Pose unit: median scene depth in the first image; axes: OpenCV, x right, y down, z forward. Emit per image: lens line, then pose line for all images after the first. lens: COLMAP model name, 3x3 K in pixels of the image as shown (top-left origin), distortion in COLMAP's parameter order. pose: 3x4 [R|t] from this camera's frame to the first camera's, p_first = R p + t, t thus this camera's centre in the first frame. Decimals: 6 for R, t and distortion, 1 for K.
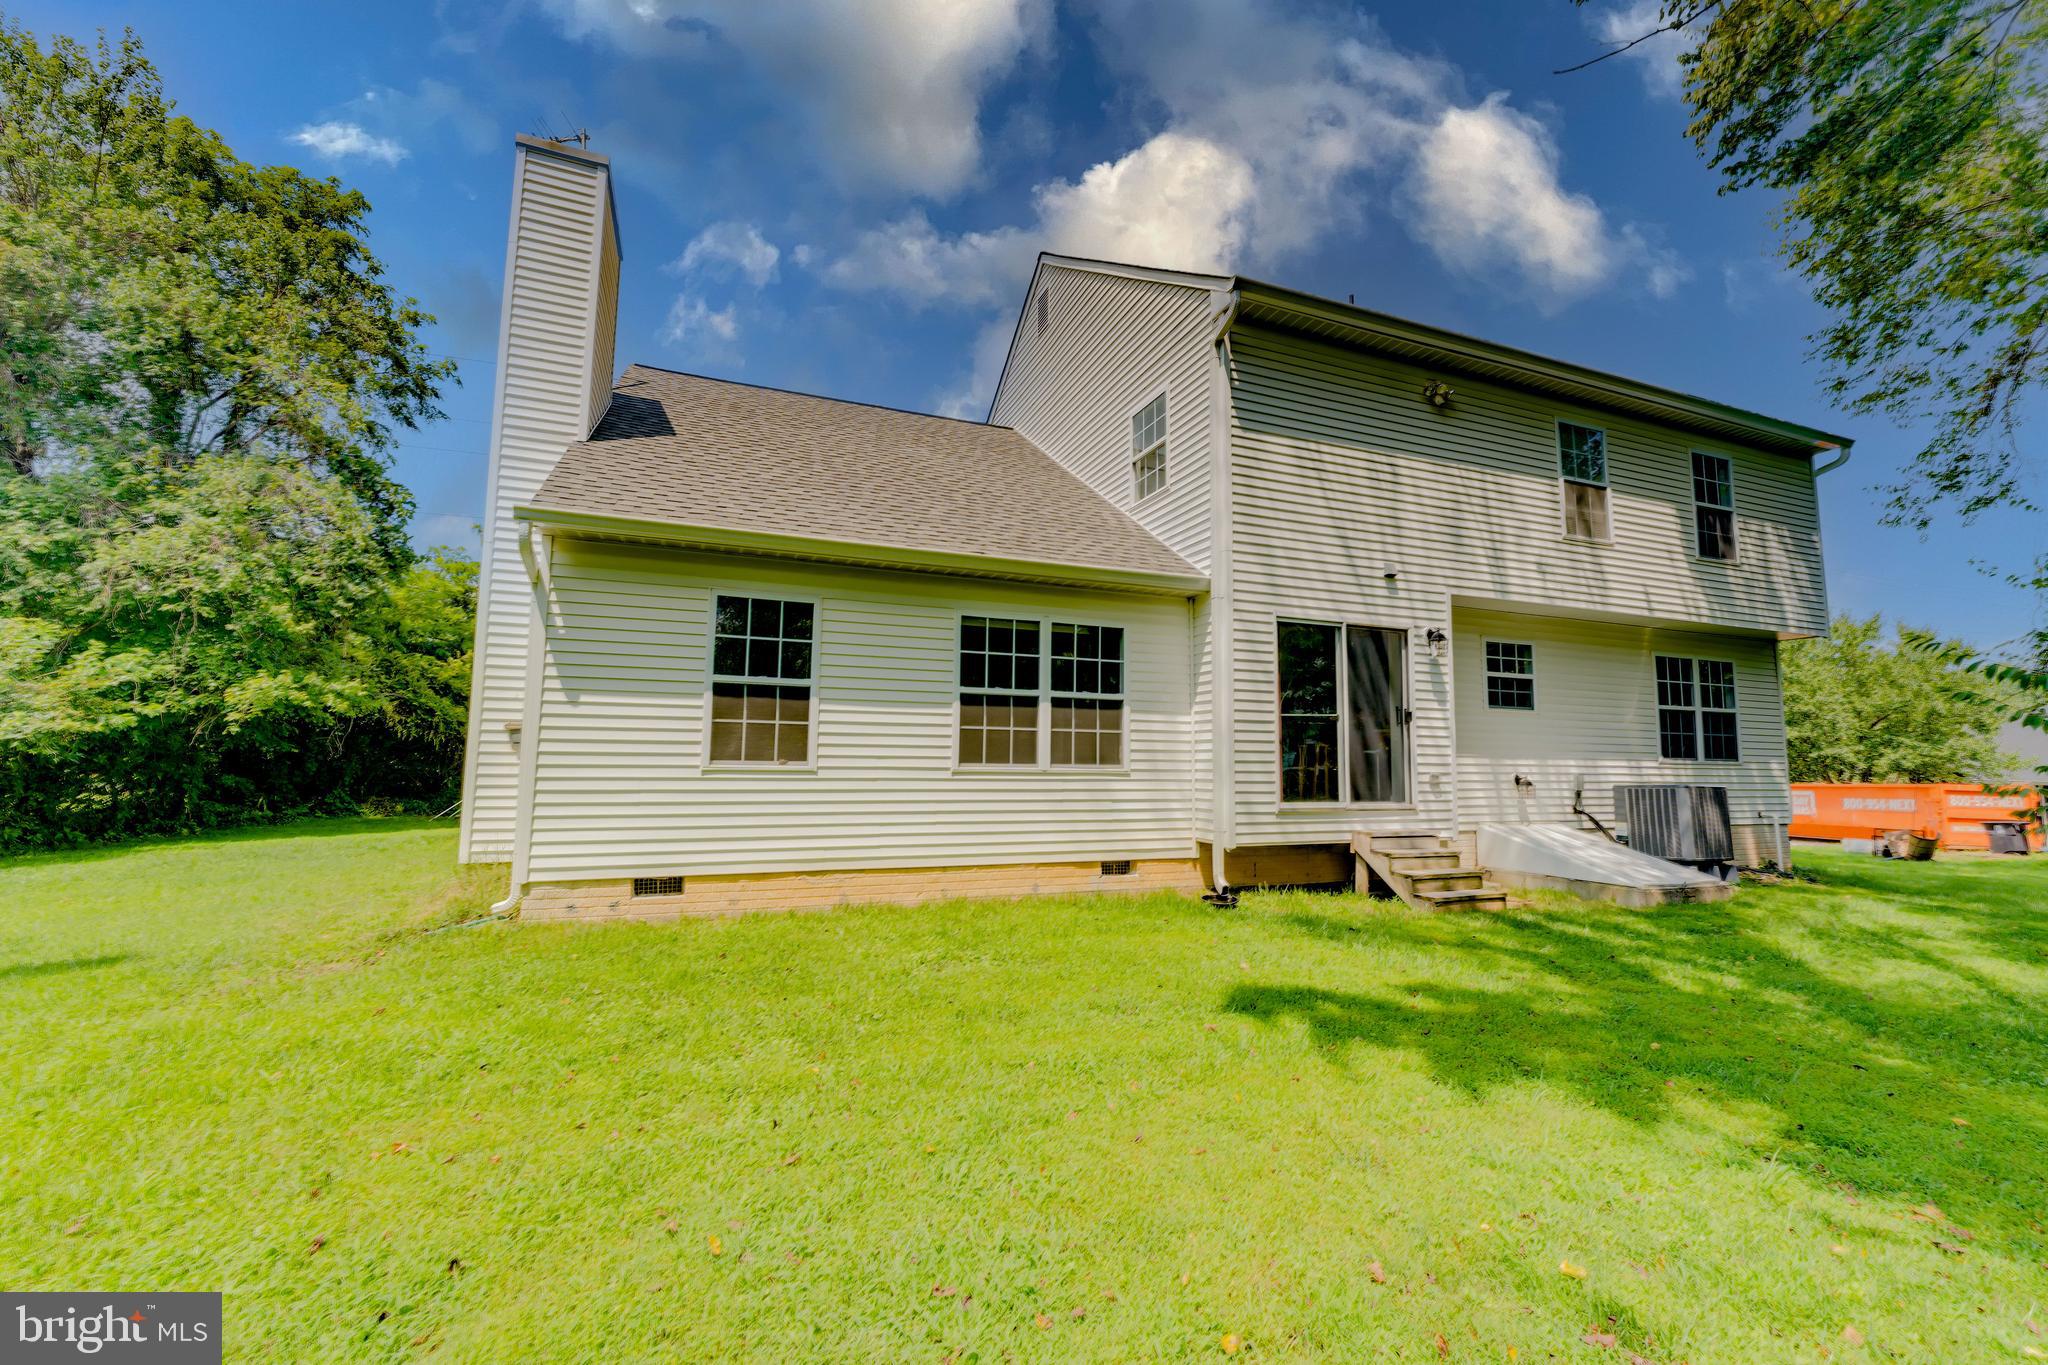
lens RADIAL K [[842.8, 0, 1017.8], [0, 842.8, 681.3], [0, 0, 1]] dist [-0.003516, -0.000274]
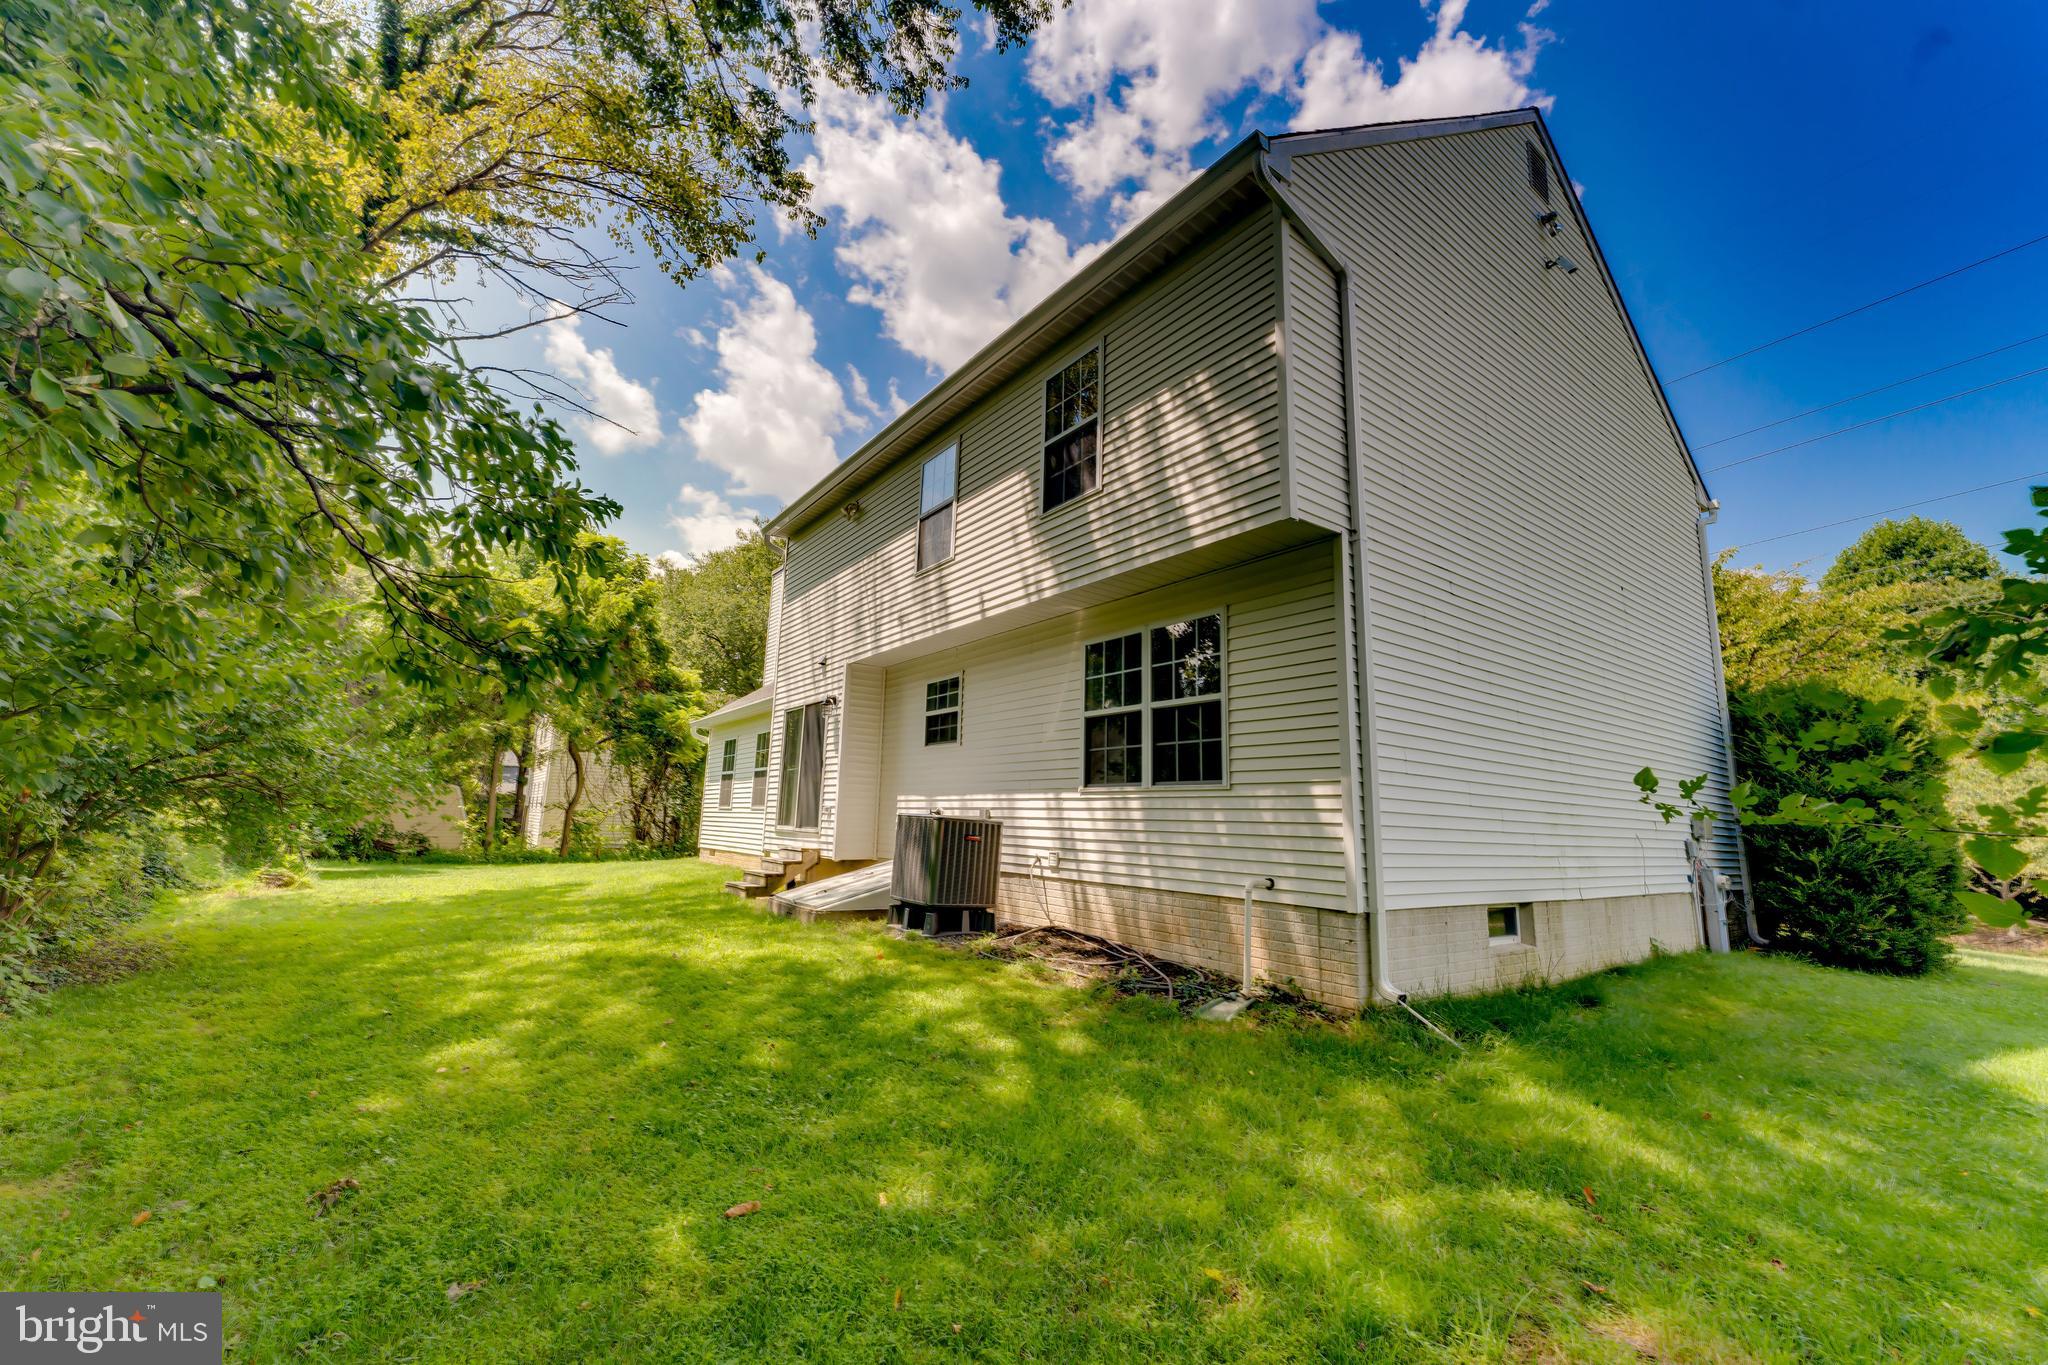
lens RADIAL K [[842.8, 0, 1017.8], [0, 842.8, 681.3], [0, 0, 1]] dist [-0.003516, -0.000274]
pose [[0.225914, -0.163263, -0.960369, 1.494981], [0.071430, 0.985978, -0.150814, 0.111024], [0.971525, -0.034528, 0.234408, 0.790142]]
